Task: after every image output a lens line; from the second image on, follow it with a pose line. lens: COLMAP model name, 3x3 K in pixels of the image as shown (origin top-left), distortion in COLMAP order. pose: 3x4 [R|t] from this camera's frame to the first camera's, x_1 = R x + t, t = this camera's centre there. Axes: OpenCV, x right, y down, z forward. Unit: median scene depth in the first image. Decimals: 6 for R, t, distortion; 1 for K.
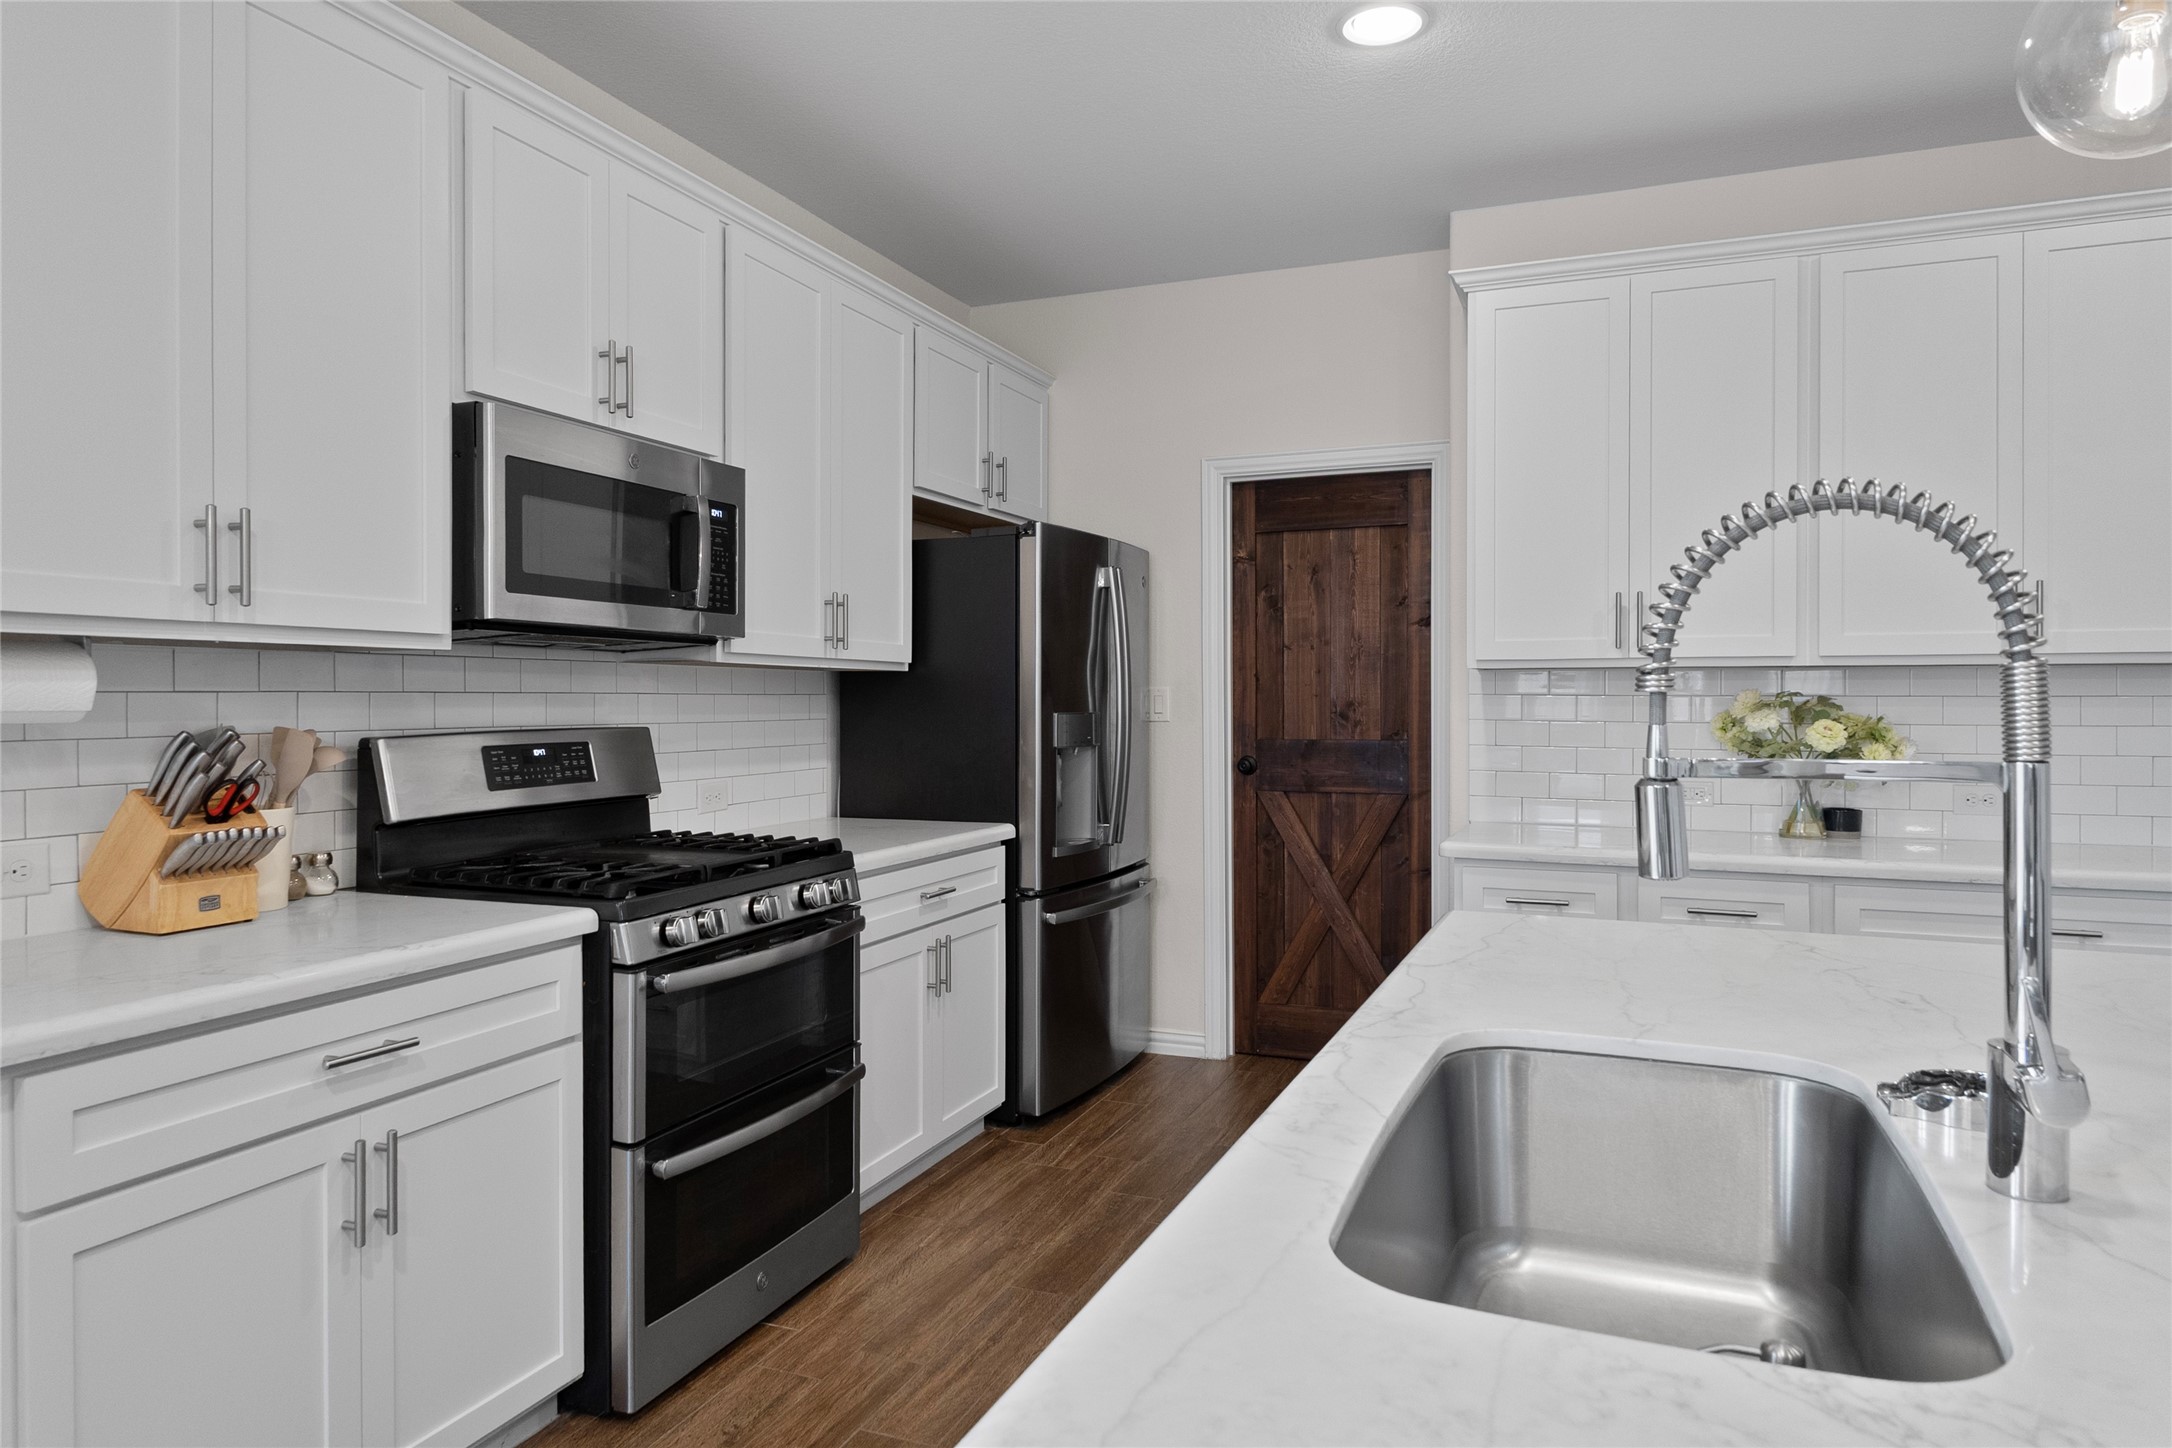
lens RADIAL K [[1324.6, 0, 1082.6], [0, 1324.6, 702.2], [0, 0, 1]] dist [0.003411, -0.000641]
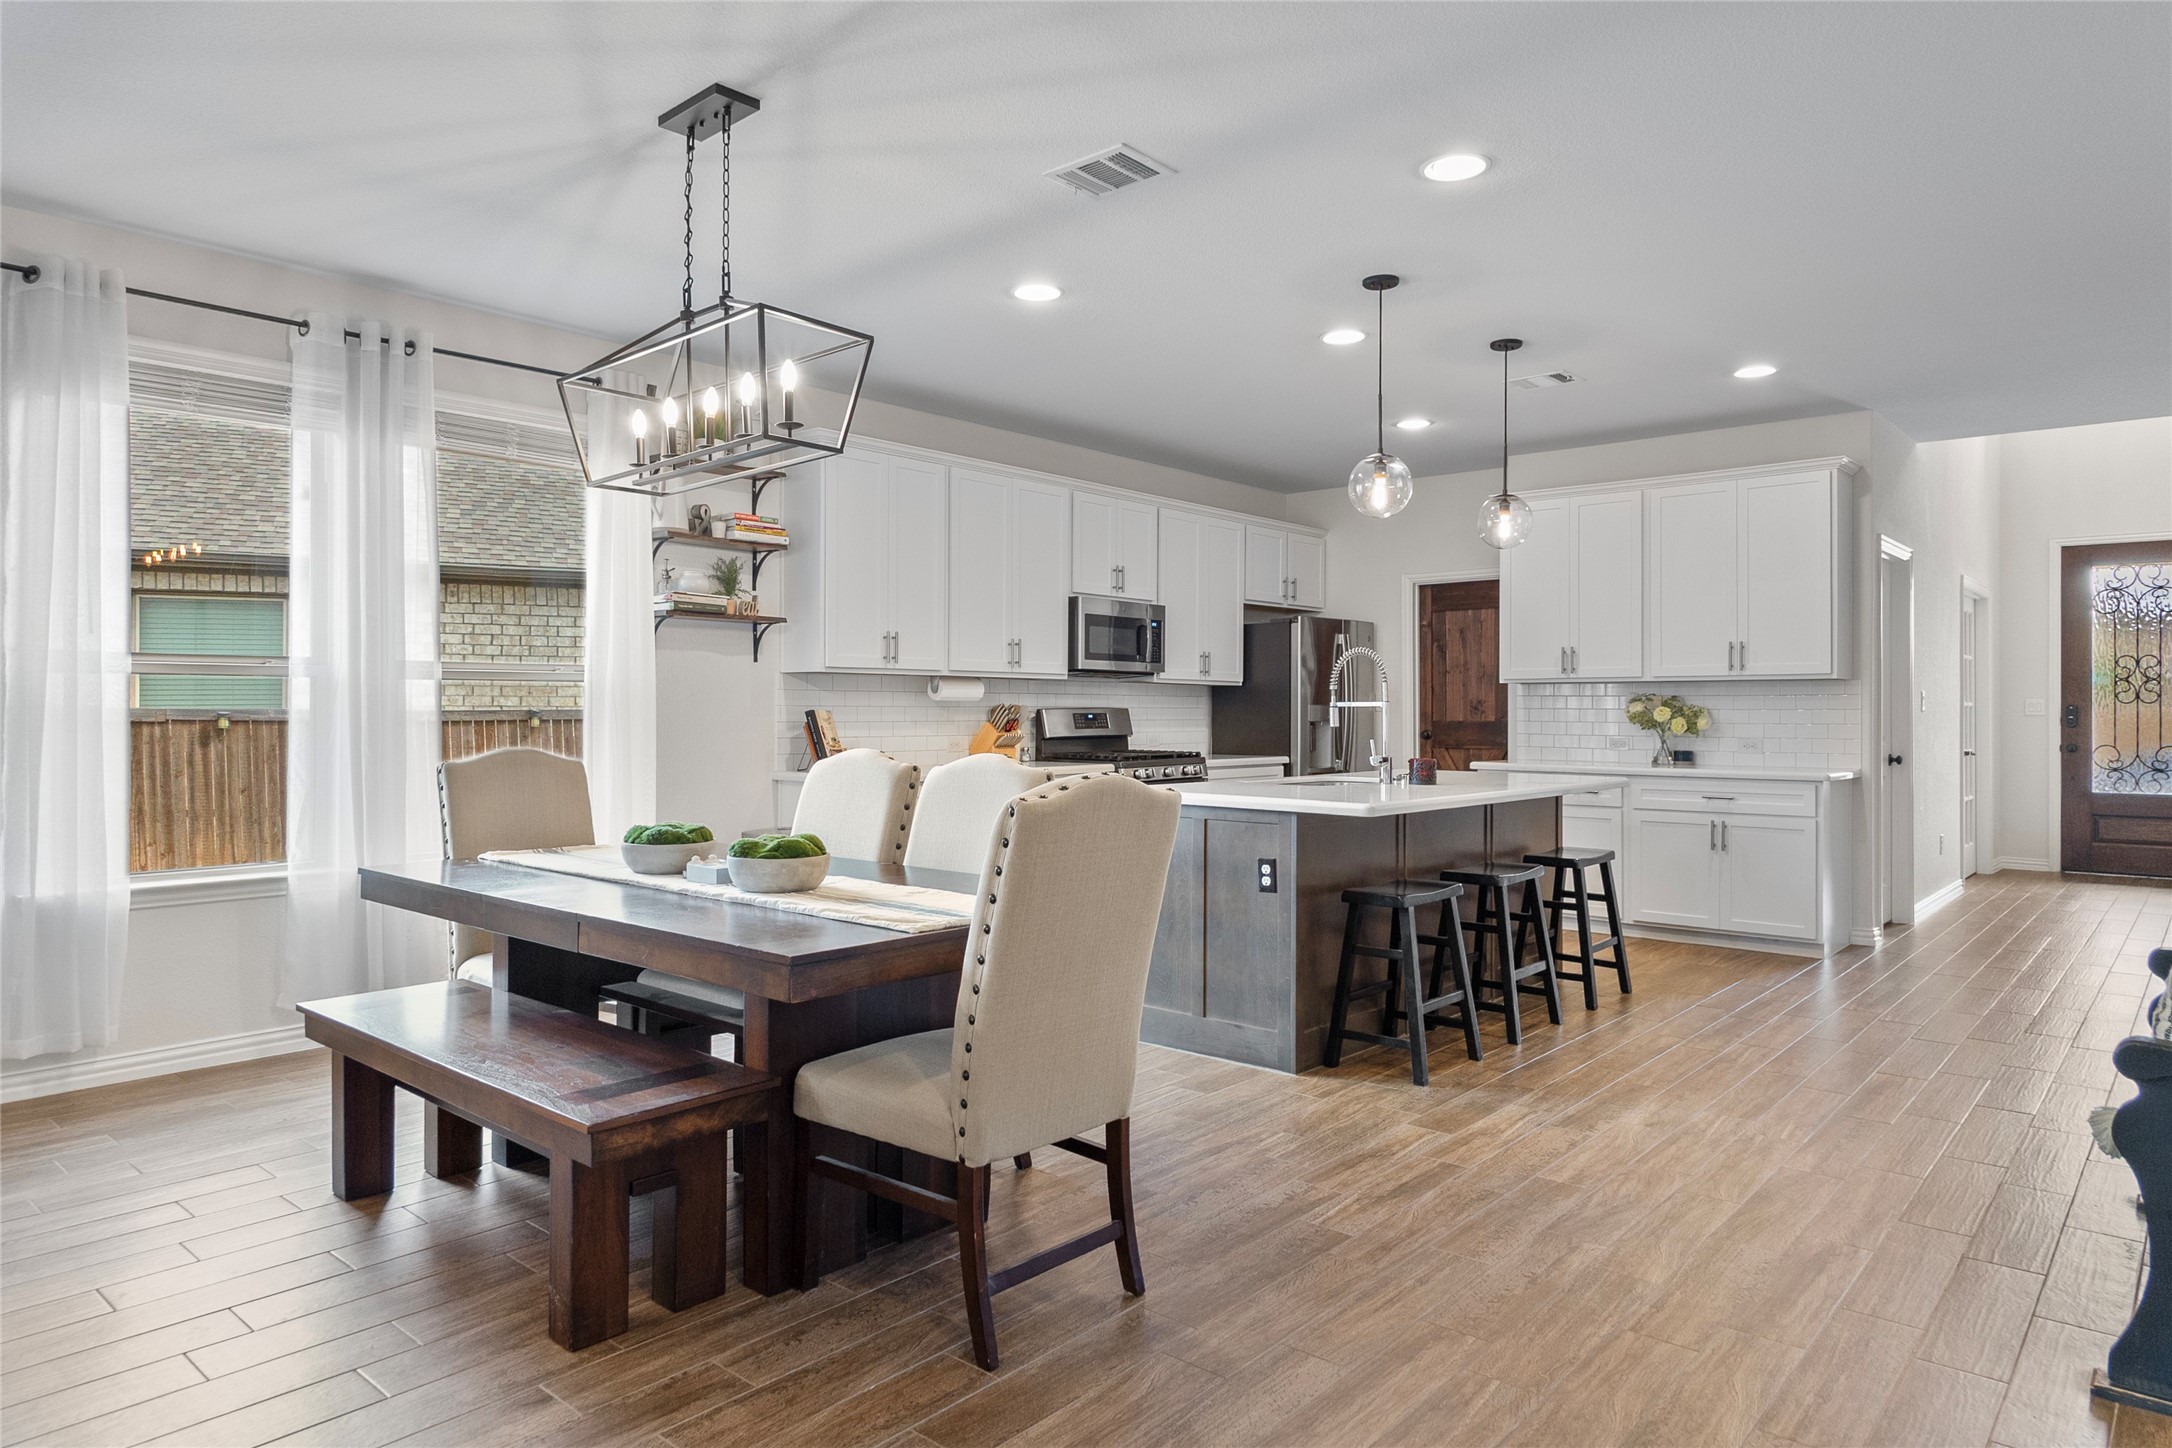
lens RADIAL K [[1310.0, 0, 1079.7], [0, 1310.0, 710.5], [0, 0, 1]] dist [-0.002616, -0.000131]
pose [[0.944256, 0.002288, -0.329205, 0.432425], [-0.003606, 0.999988, -0.003395, 0.033974], [0.329193, 0.004393, 0.944252, -1.474906]]
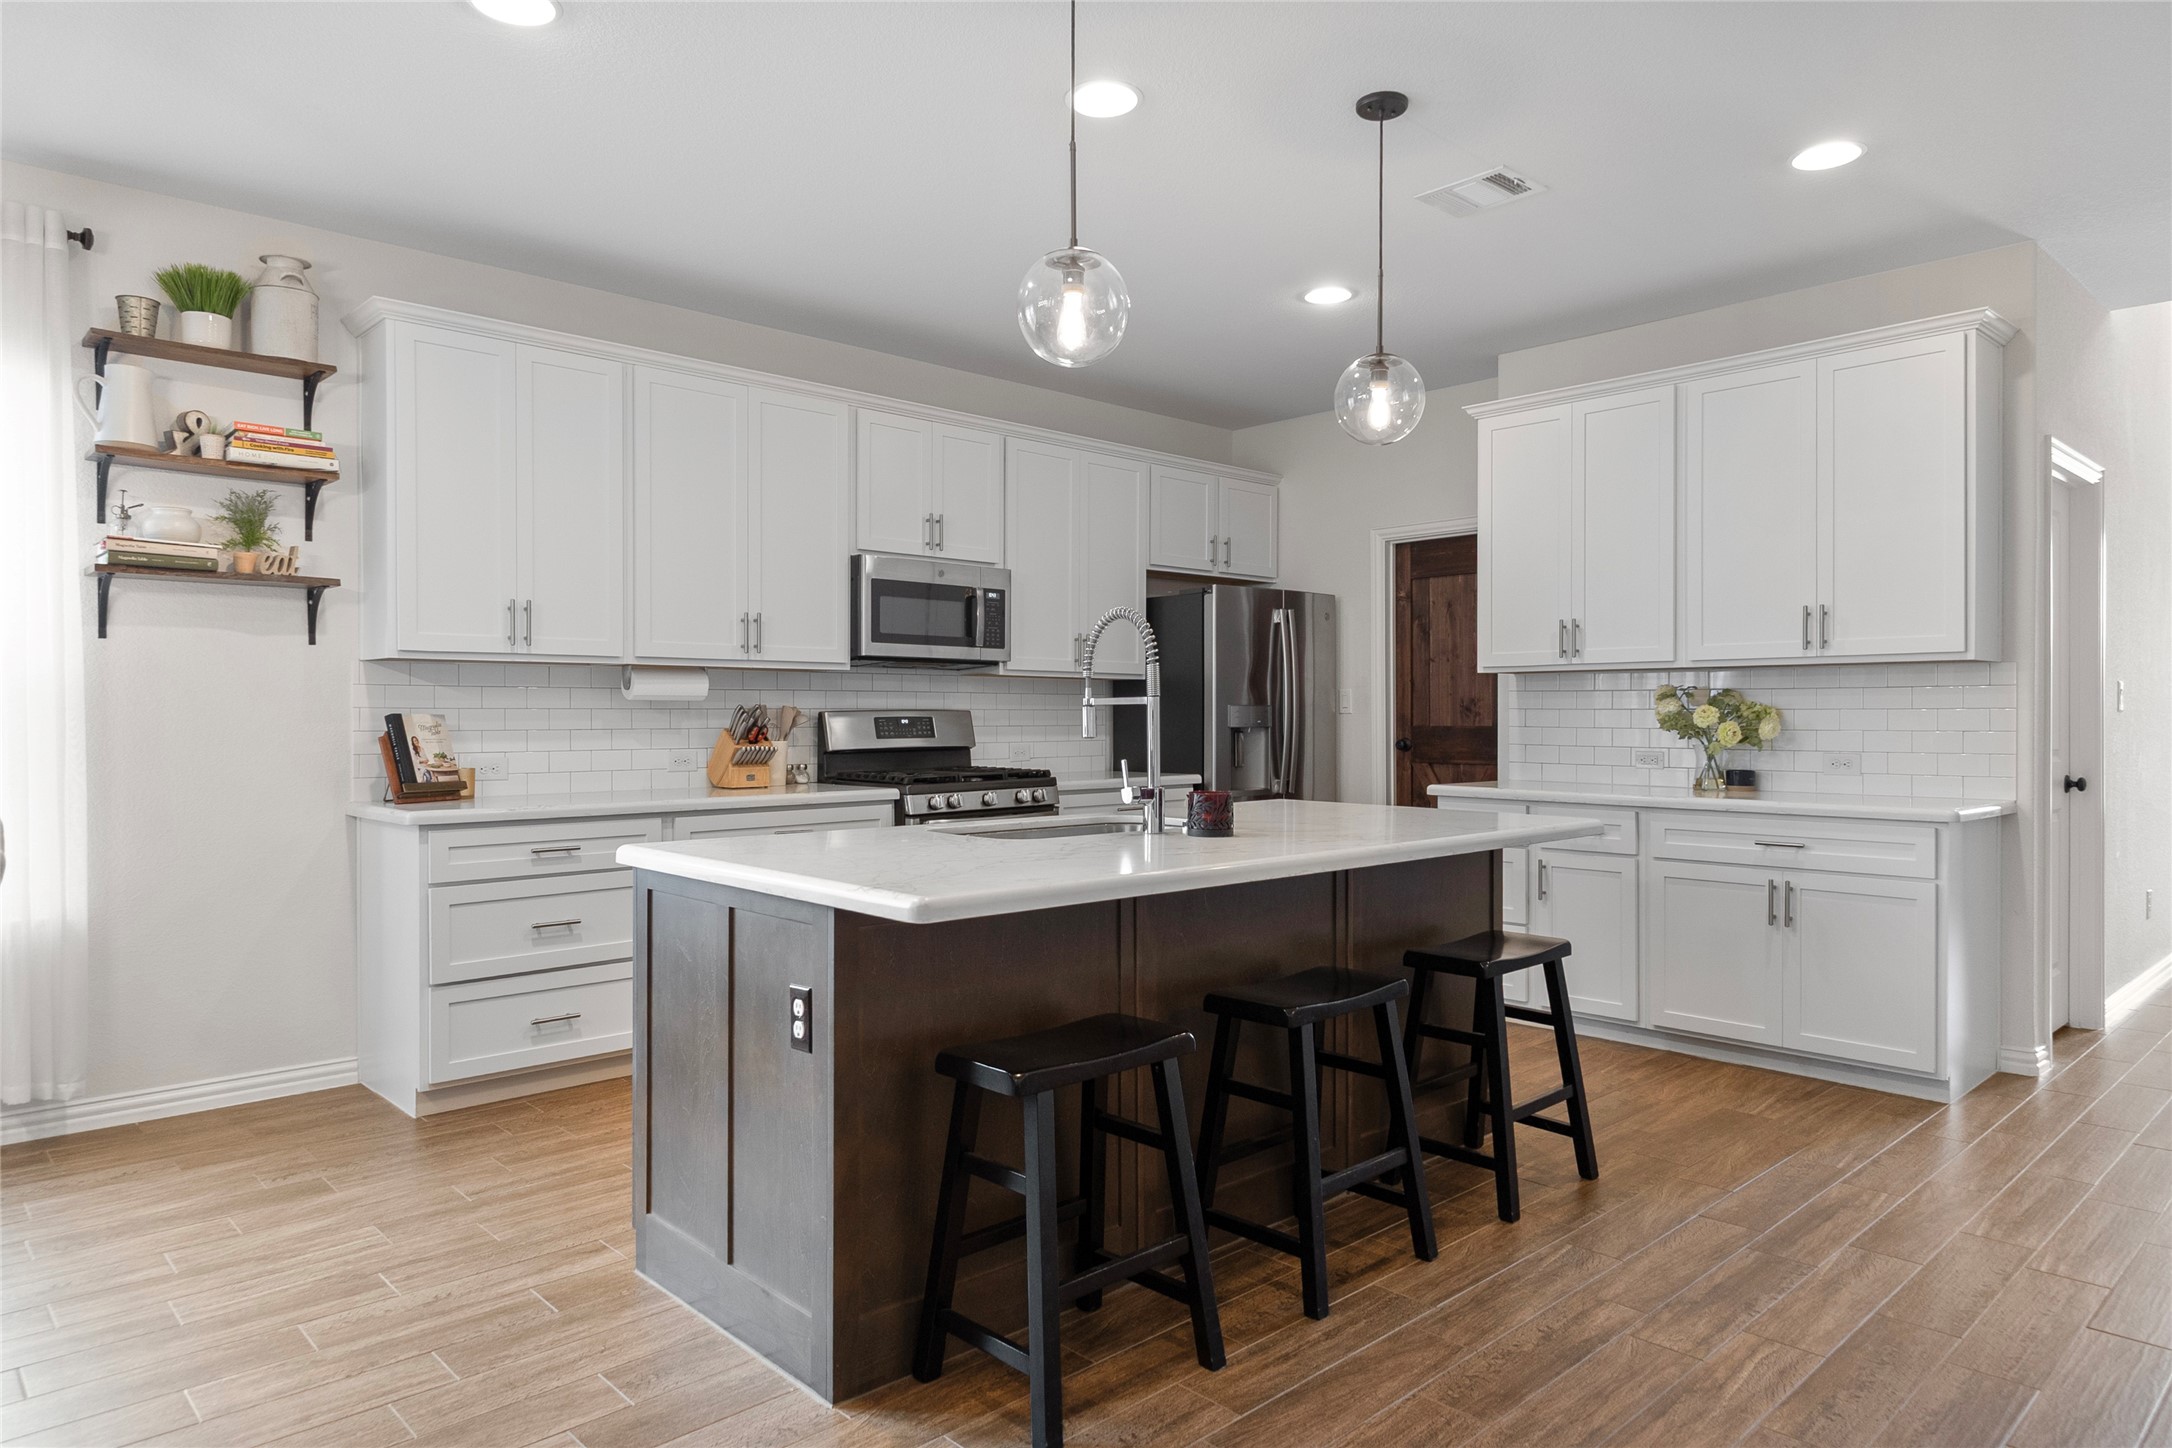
lens RADIAL K [[1319.1, 0, 1086.0], [0, 1319.1, 724.0], [0, 0, 1]] dist [0.003605, -0.001092]
pose [[0.909137, 0.002409, -0.416490, 0.635821], [-0.000909, 0.999992, 0.003801, 0.033002], [0.416495, -0.003078, 0.909133, -0.655428]]
